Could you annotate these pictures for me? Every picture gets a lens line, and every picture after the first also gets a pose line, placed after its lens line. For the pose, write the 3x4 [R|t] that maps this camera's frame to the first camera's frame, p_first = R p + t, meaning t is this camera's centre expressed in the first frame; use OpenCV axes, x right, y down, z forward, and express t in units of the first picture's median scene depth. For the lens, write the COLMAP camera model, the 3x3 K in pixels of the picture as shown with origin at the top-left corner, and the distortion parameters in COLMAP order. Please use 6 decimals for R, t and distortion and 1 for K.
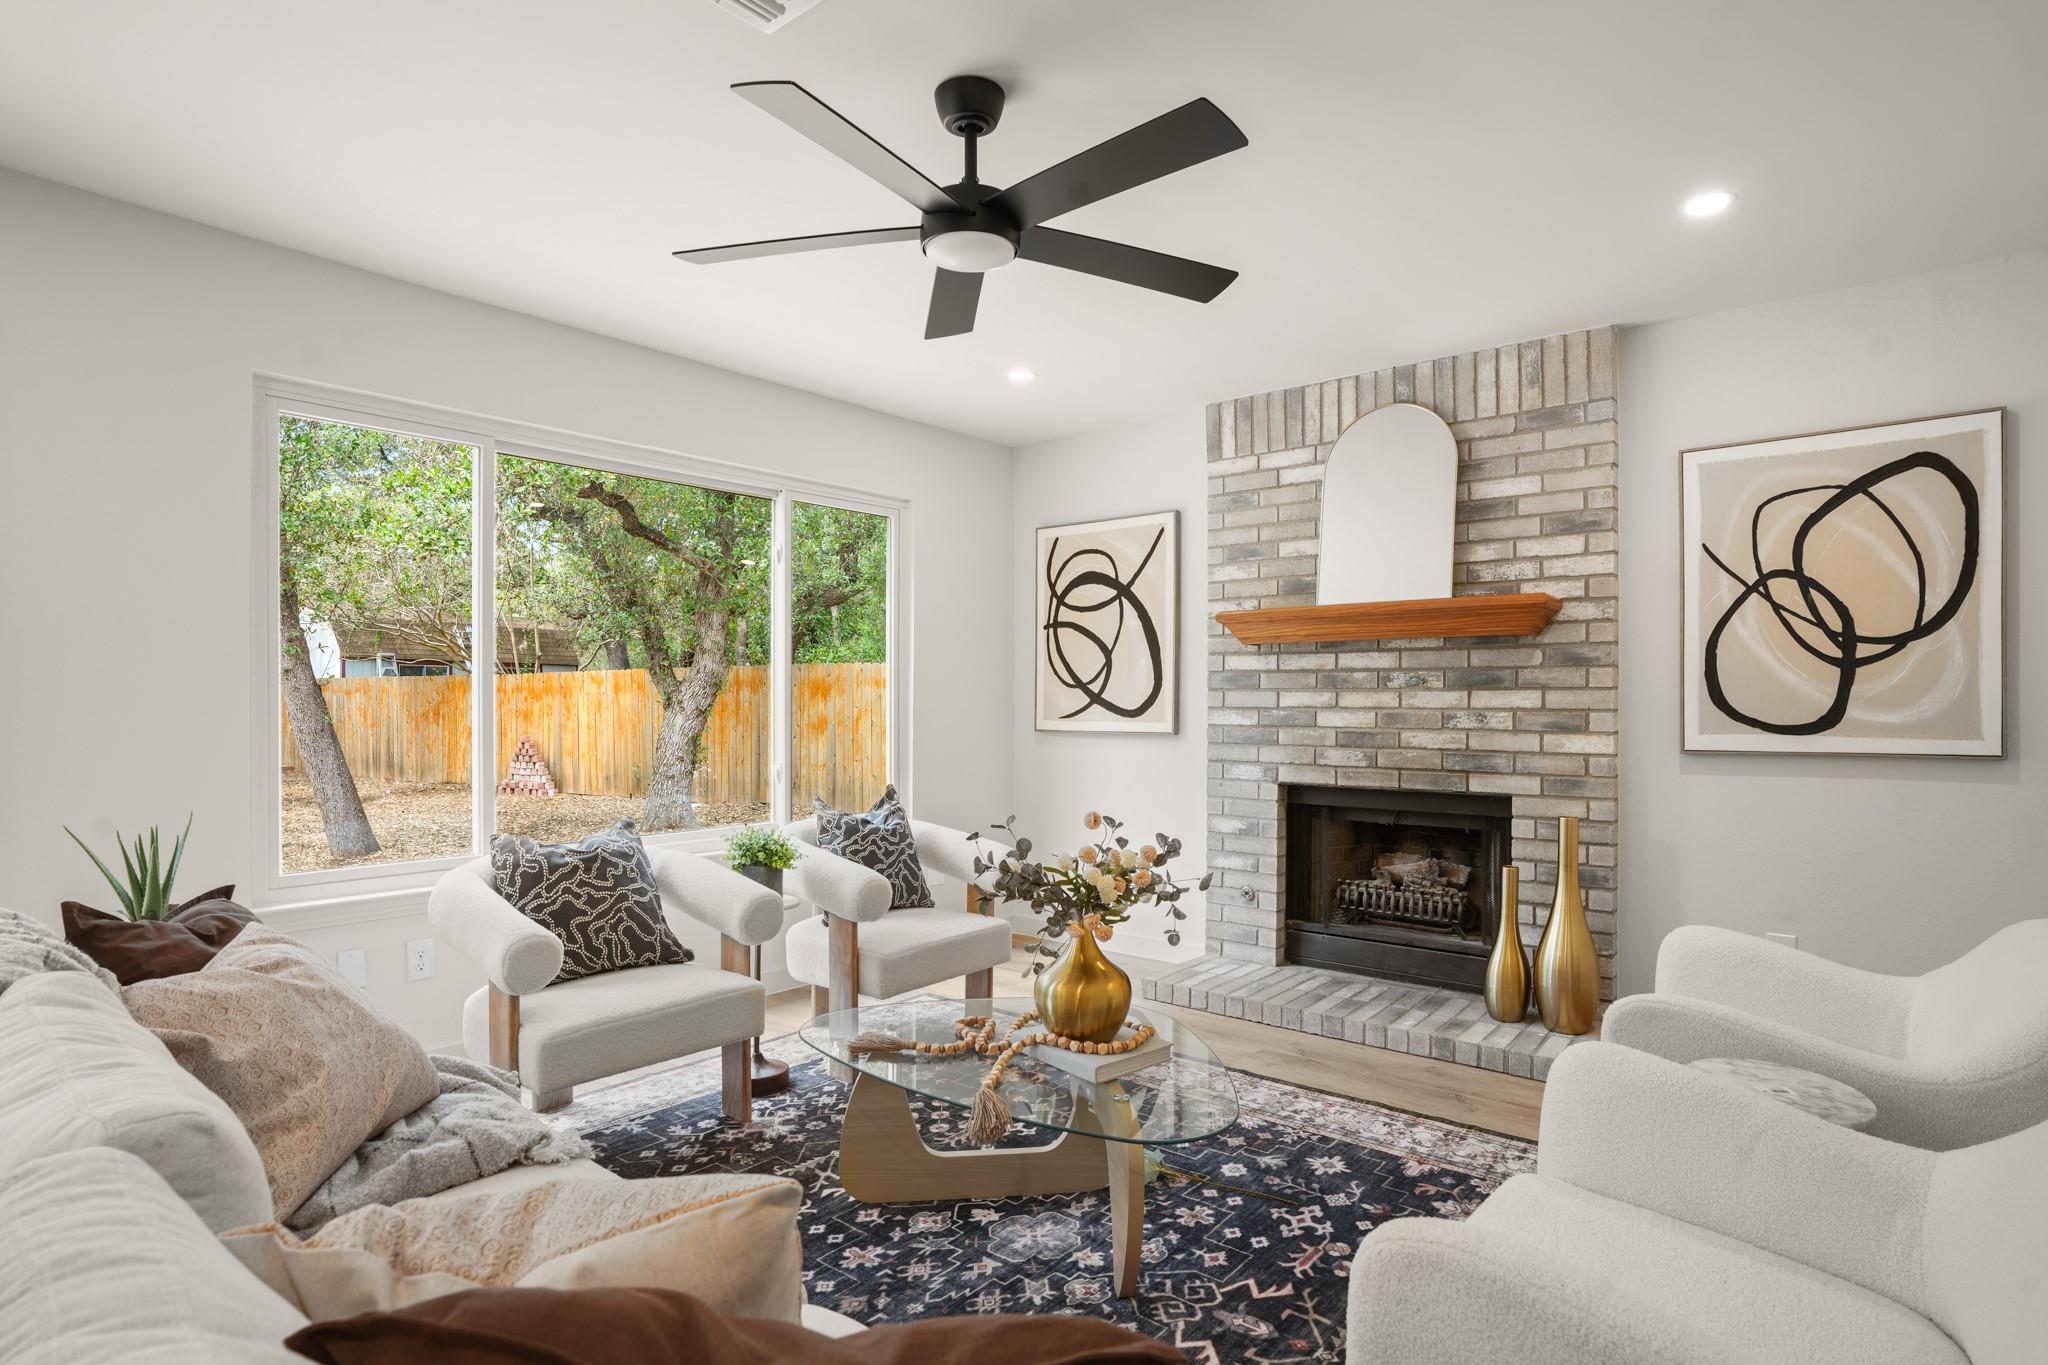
lens RADIAL K [[1051.0, 0, 1032.6], [0, 1051.0, 700.2], [0, 0, 1]] dist [-0.036298, 0.005876]
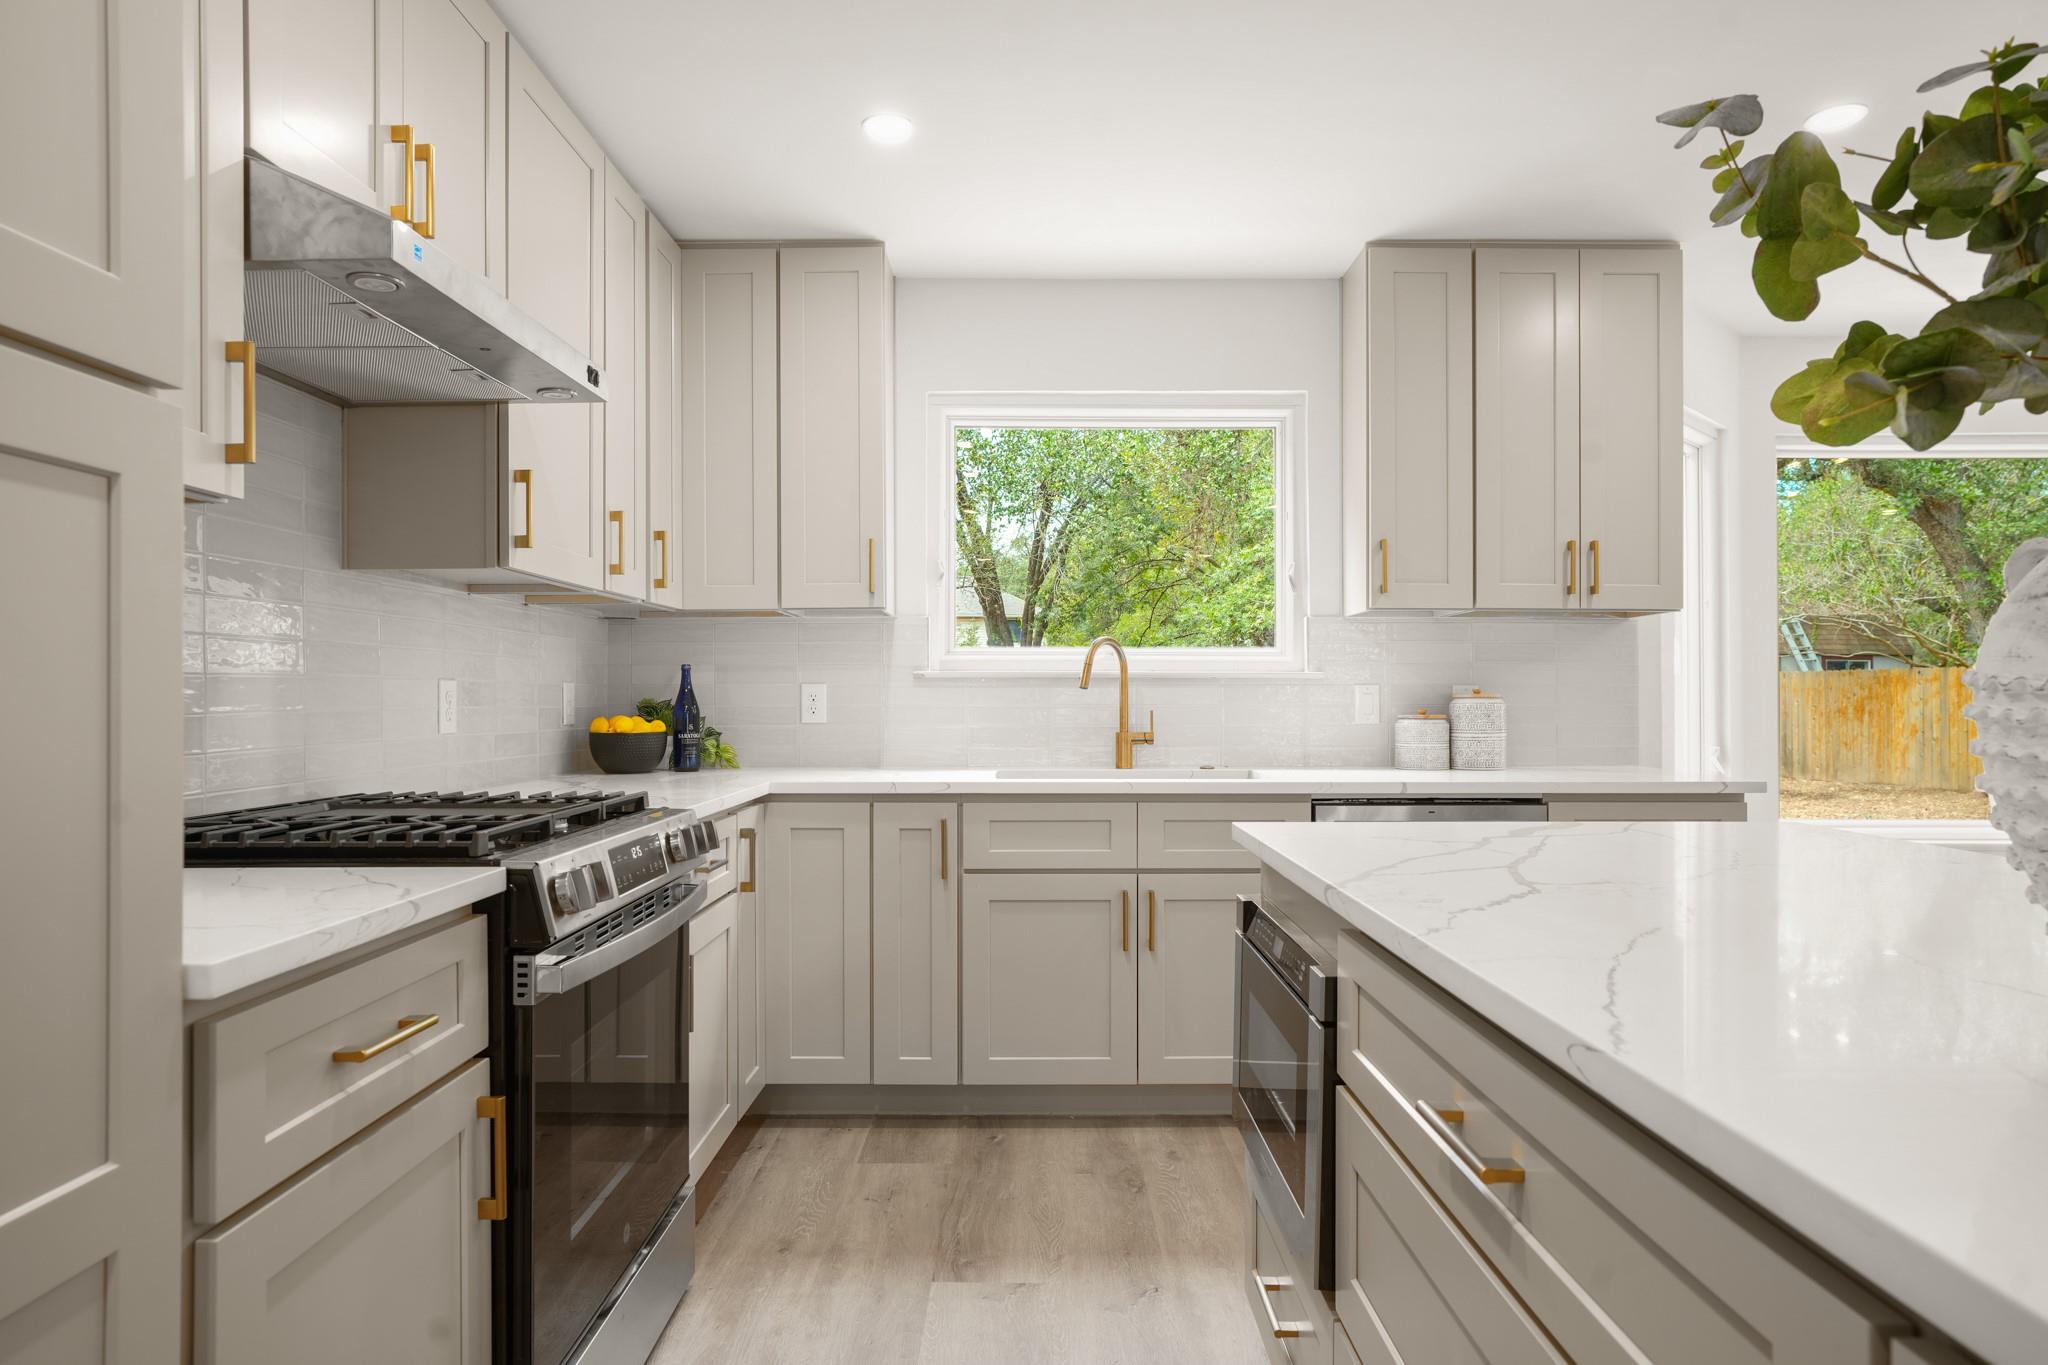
lens RADIAL K [[1222.6, 0, 1029.6], [0, 1222.6, 692.4], [0, 0, 1]] dist [-0.005871, -0.000369]
pose [[0.635853, -0.000818, -0.771810, -1.029097], [-0.003442, 0.999986, -0.003896, 0.022597], [0.771803, 0.005133, 0.635841, -1.478270]]
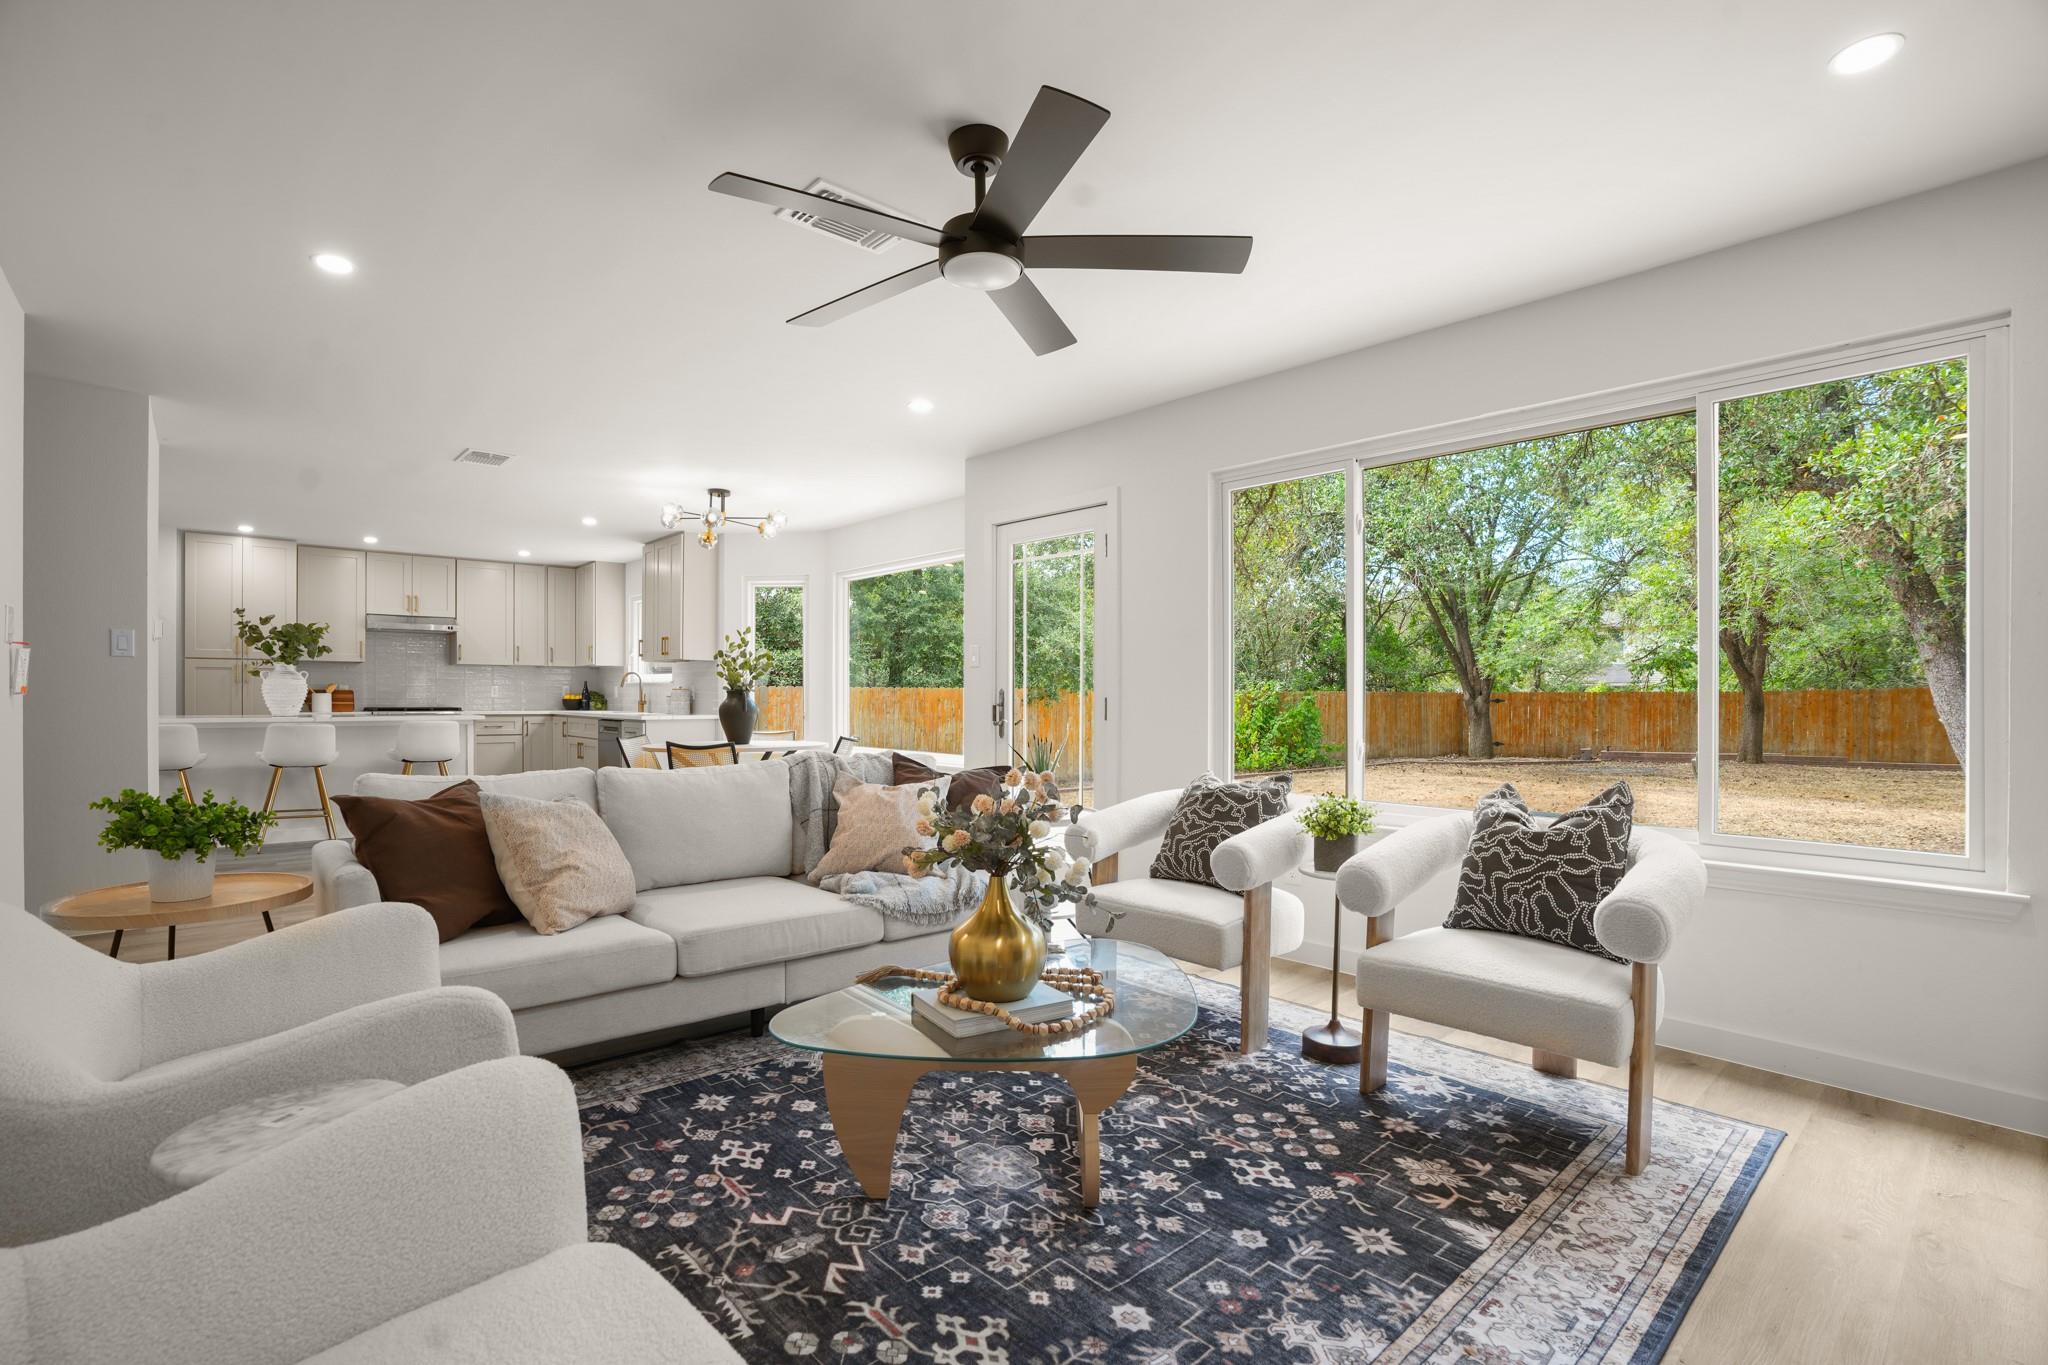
lens RADIAL K [[947.3, 0, 1012.3], [0, 947.3, 703.0], [0, 0, 1]] dist [-0.056003, 0.020868]
pose [[-0.151527, 0.005099, -0.988440, 0.578064], [-0.006544, 0.999960, 0.006162, 0.026850], [0.988431, 0.007402, -0.151488, 0.718855]]
